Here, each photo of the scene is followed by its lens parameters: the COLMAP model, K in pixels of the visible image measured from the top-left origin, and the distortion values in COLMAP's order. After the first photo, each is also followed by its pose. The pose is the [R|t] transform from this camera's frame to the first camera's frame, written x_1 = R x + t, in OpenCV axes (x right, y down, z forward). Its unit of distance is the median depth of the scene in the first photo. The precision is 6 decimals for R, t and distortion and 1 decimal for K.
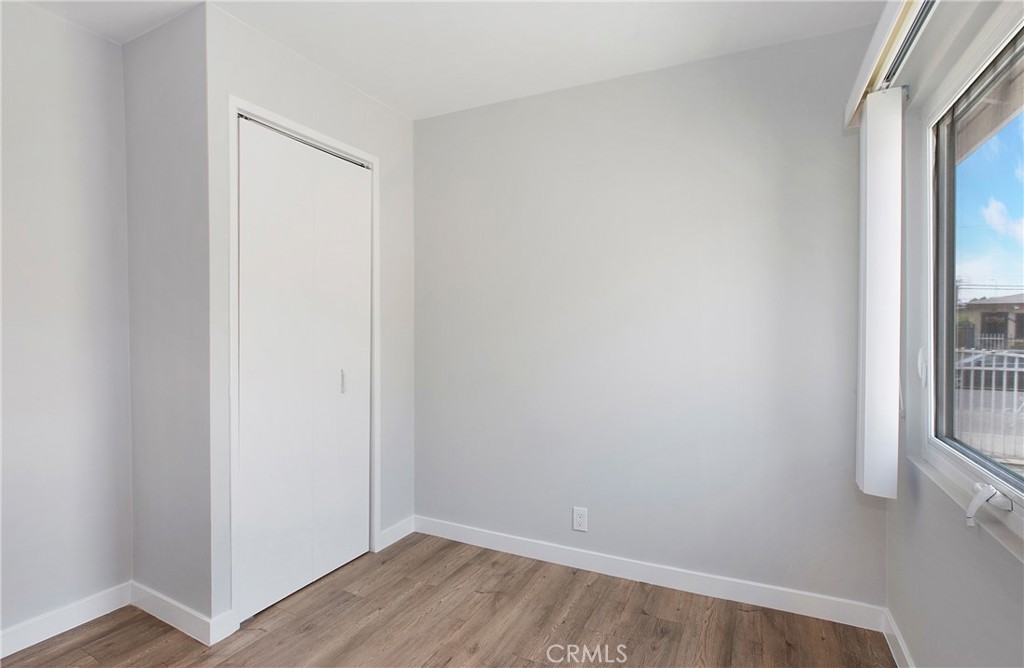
lens RADIAL K [[482.7, 0, 512.1], [0, 482.7, 333.0], [0, 0, 1]] dist [-0.023907, -0.000376]
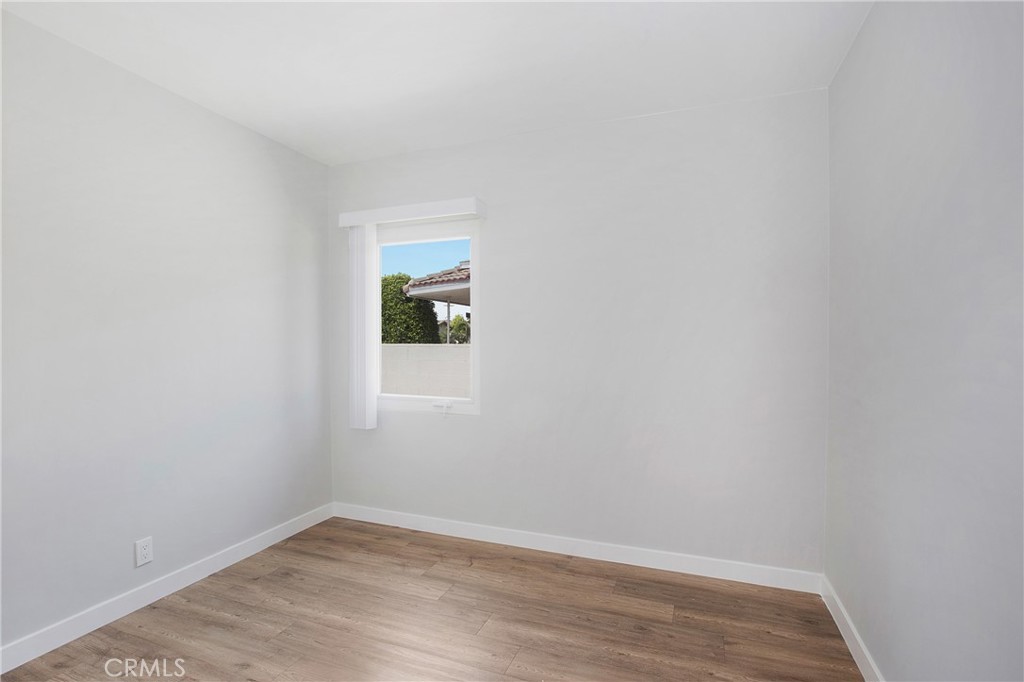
lens RADIAL K [[477.7, 0, 512.1], [0, 477.7, 342.8], [0, 0, 1]] dist [-0.048640, 0.013721]
pose [[-0.090461, 0.003024, 0.995895, -0.862479], [0.004975, 0.999984, -0.002585, 0.000307], [-0.995888, 0.004721, -0.090474, 0.421566]]
